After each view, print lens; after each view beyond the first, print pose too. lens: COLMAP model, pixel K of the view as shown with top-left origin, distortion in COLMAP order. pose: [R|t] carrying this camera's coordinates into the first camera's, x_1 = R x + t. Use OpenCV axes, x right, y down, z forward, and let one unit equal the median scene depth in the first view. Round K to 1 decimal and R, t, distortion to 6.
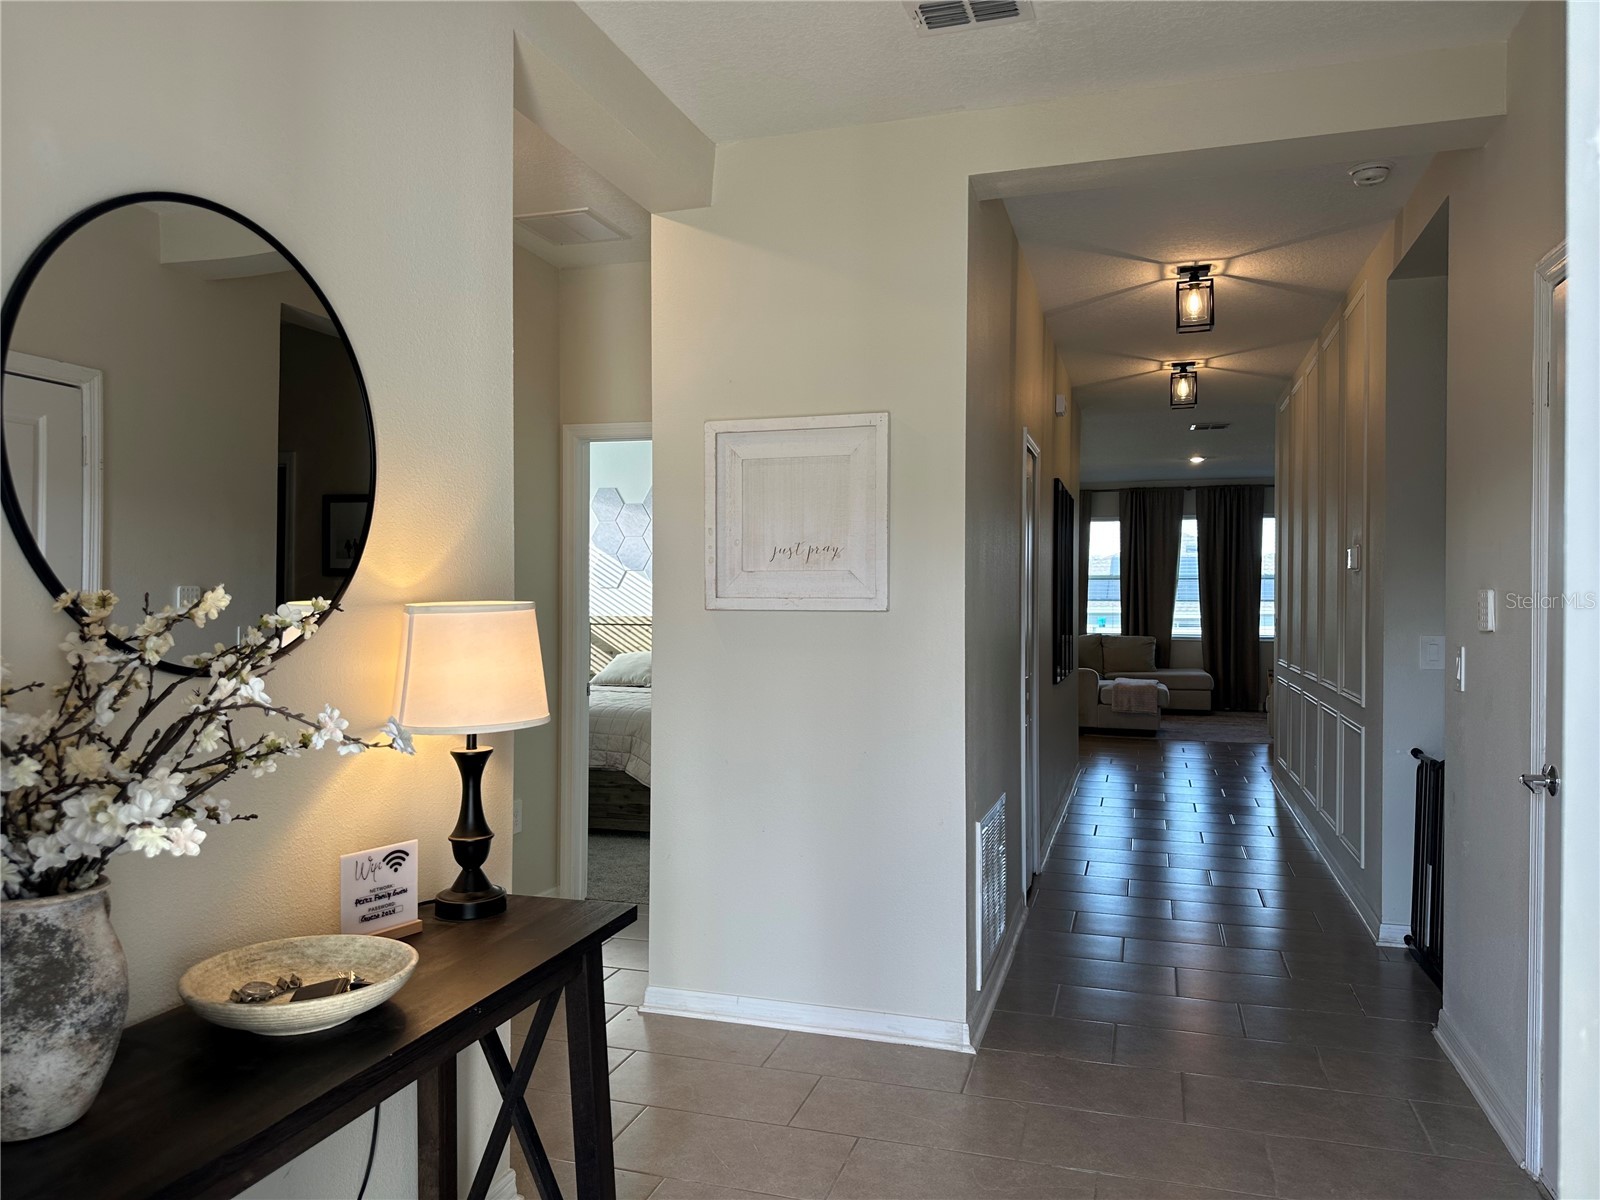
lens RADIAL K [[1116.2, 0, 788.7], [0, 1116.2, 604.8], [0, 0, 1]] dist [0.097272, -0.123348]
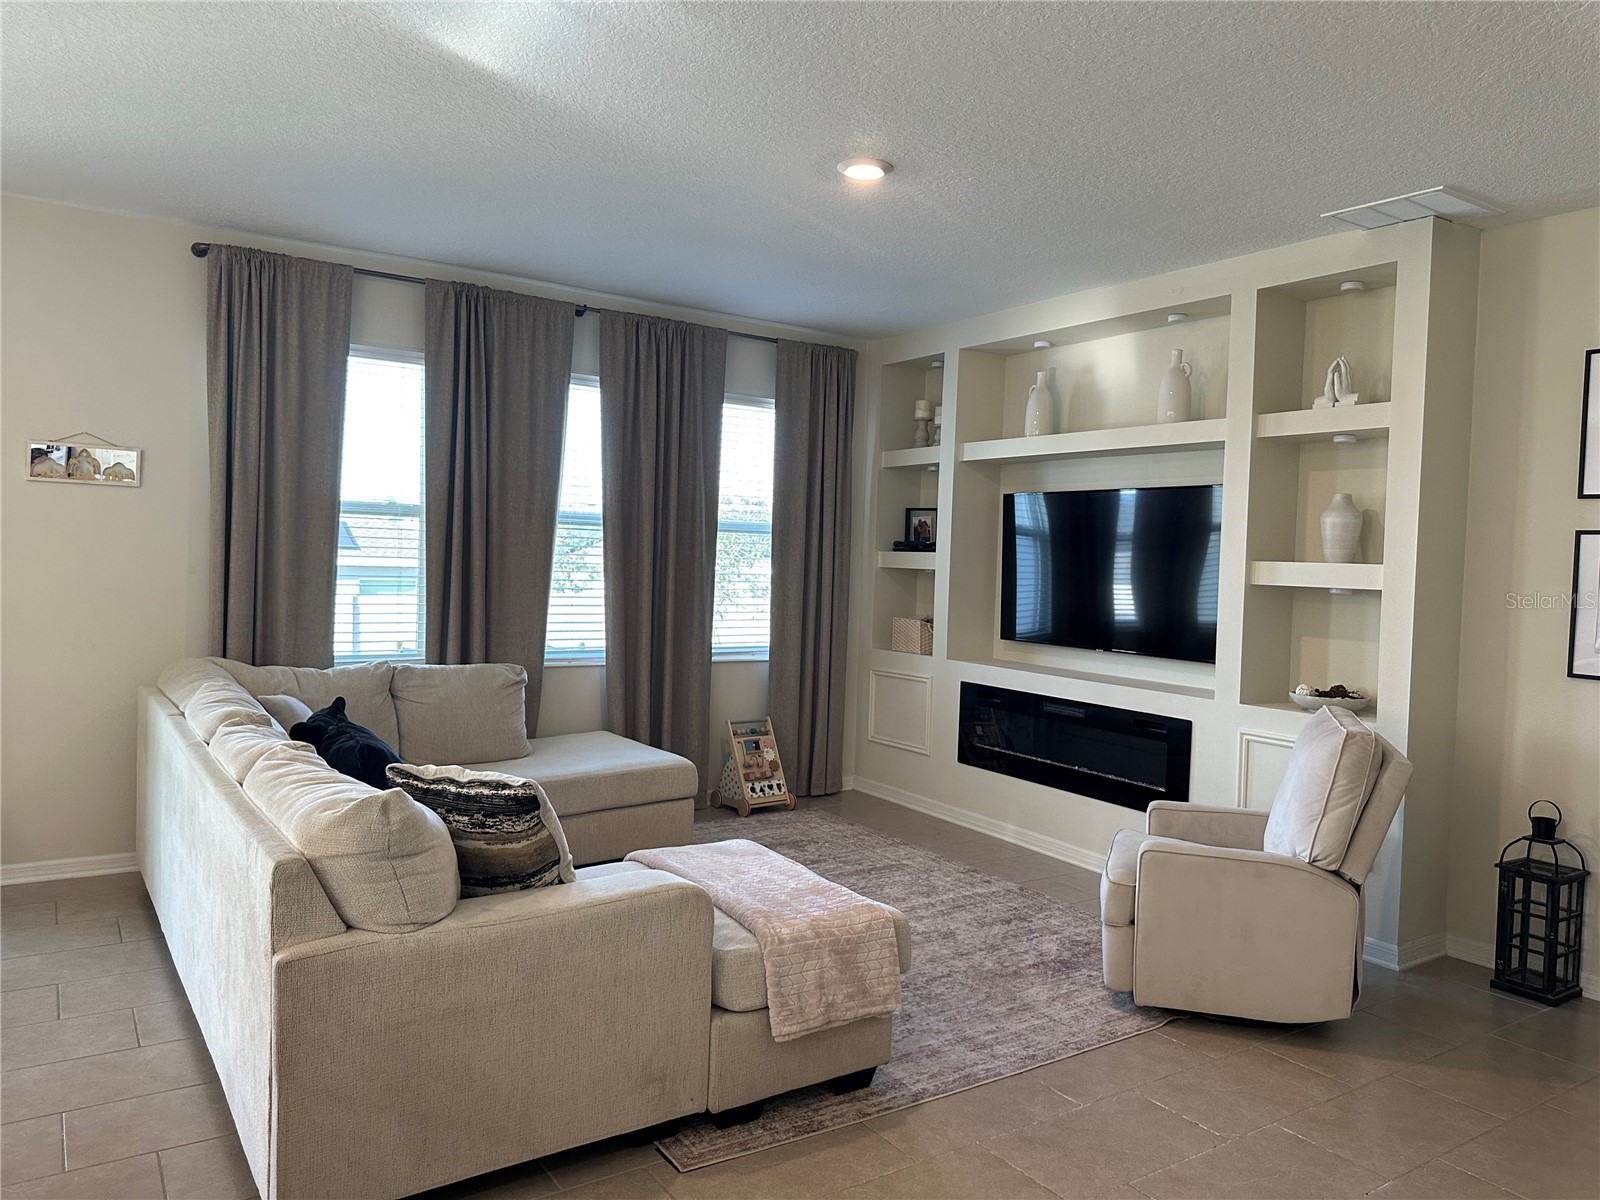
lens RADIAL K [[1116.2, 0, 792.4], [0, 1116.2, 592.8], [0, 0, 1]] dist [0.097272, -0.123348]
pose [[0.628633, -0.009328, 0.777646, 0.151671], [-0.025096, 0.999164, 0.032273, -0.026311], [-0.777297, -0.039804, 0.627873, 1.387642]]
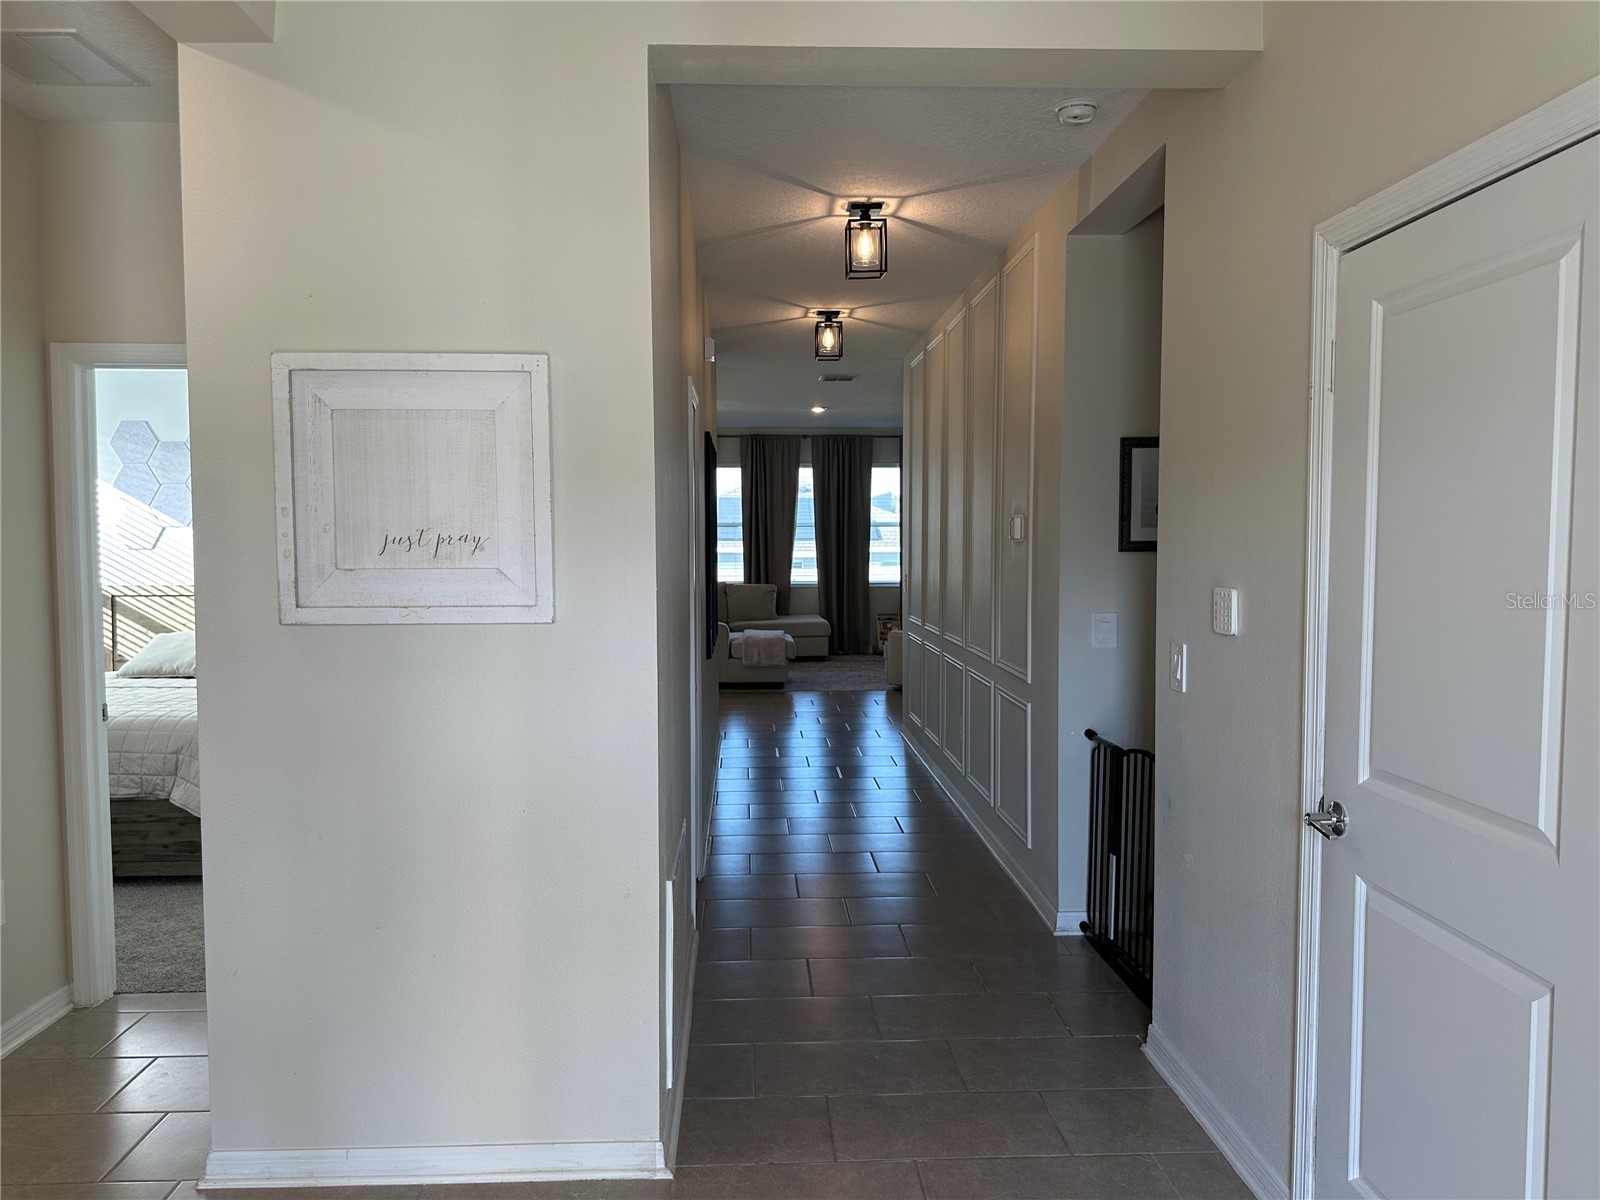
lens RADIAL K [[1116.2, 0, 791.2], [0, 1116.2, 598.8], [0, 0, 1]] dist [0.097272, -0.123348]
pose [[0.938725, -0.026650, 0.343634, -0.009730], [0.008727, 0.998524, 0.053600, -0.025220], [-0.344556, -0.047317, 0.937573, 0.123685]]
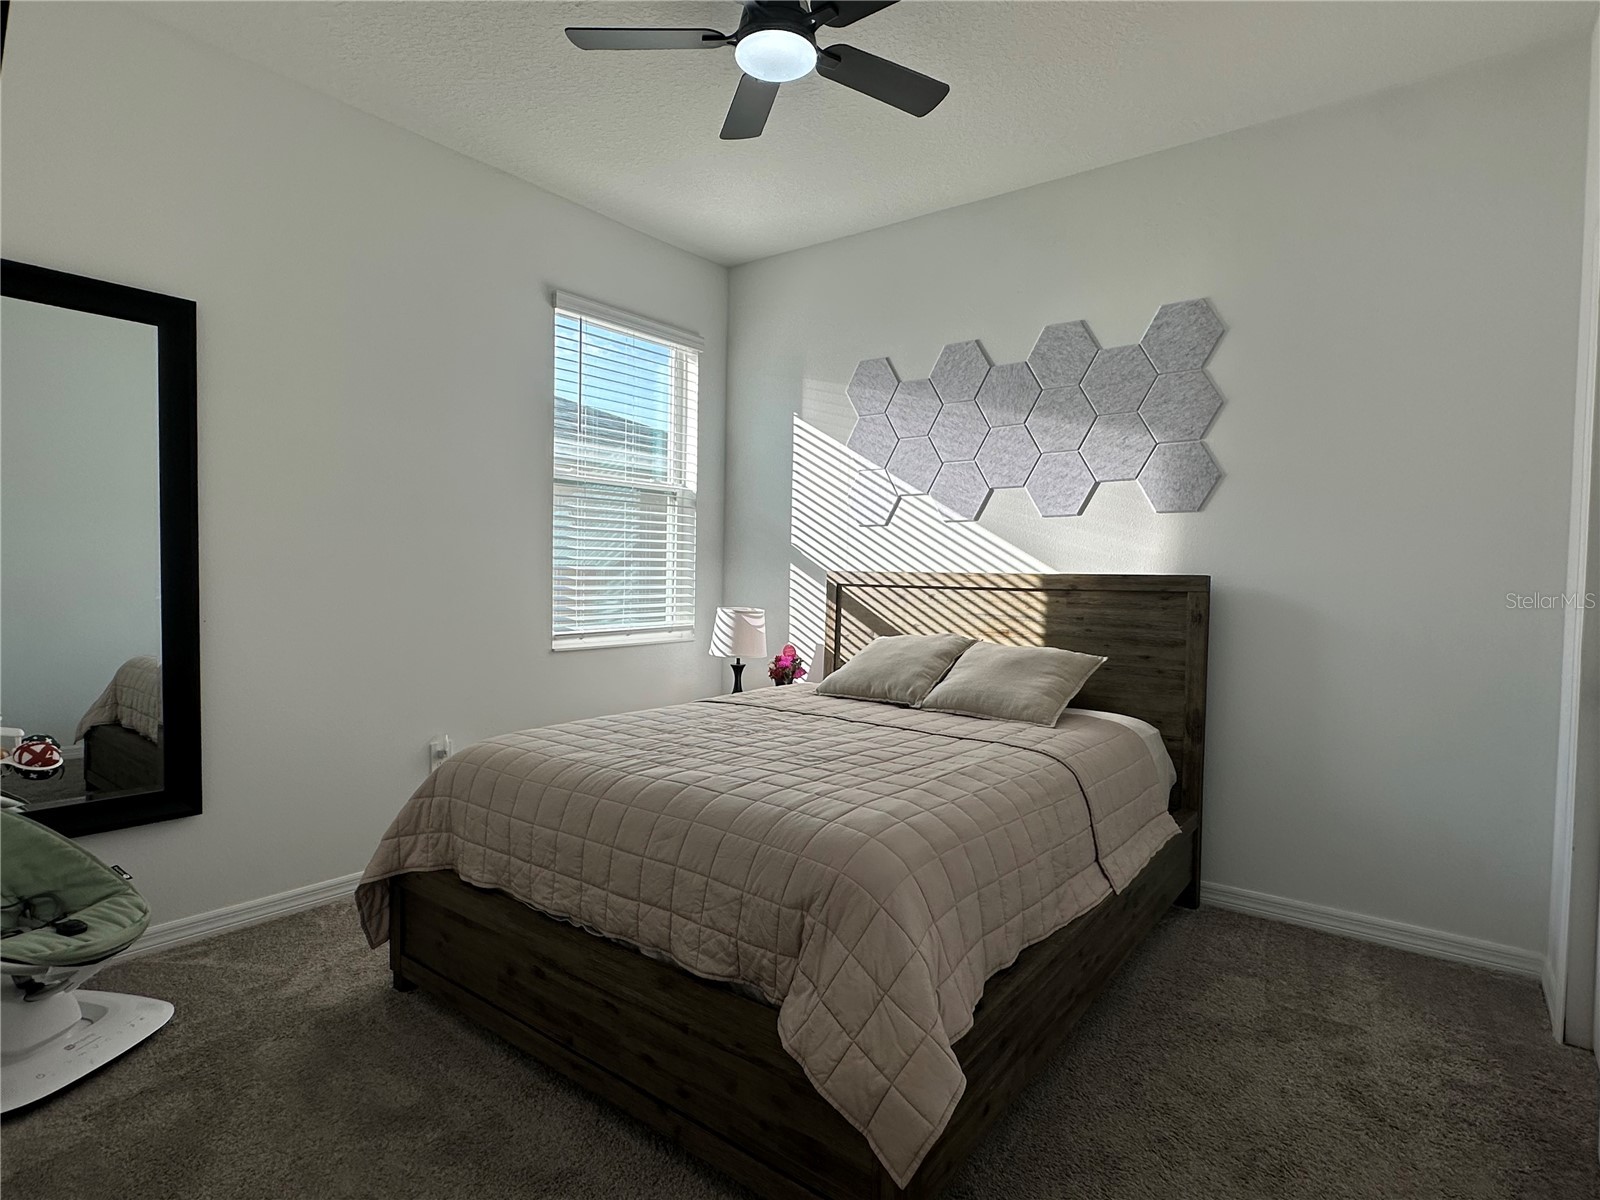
lens RADIAL K [[848.7, 0, 793.7], [0, 848.7, 606.4], [0, 0, 1]] dist [0.001578, 0.000066]
pose [[0.939639, 0.024204, -0.341310, -0.057317], [-0.015339, 0.999472, 0.028650, 0.020702], [0.341823, -0.021685, 0.939514, 0.730444]]
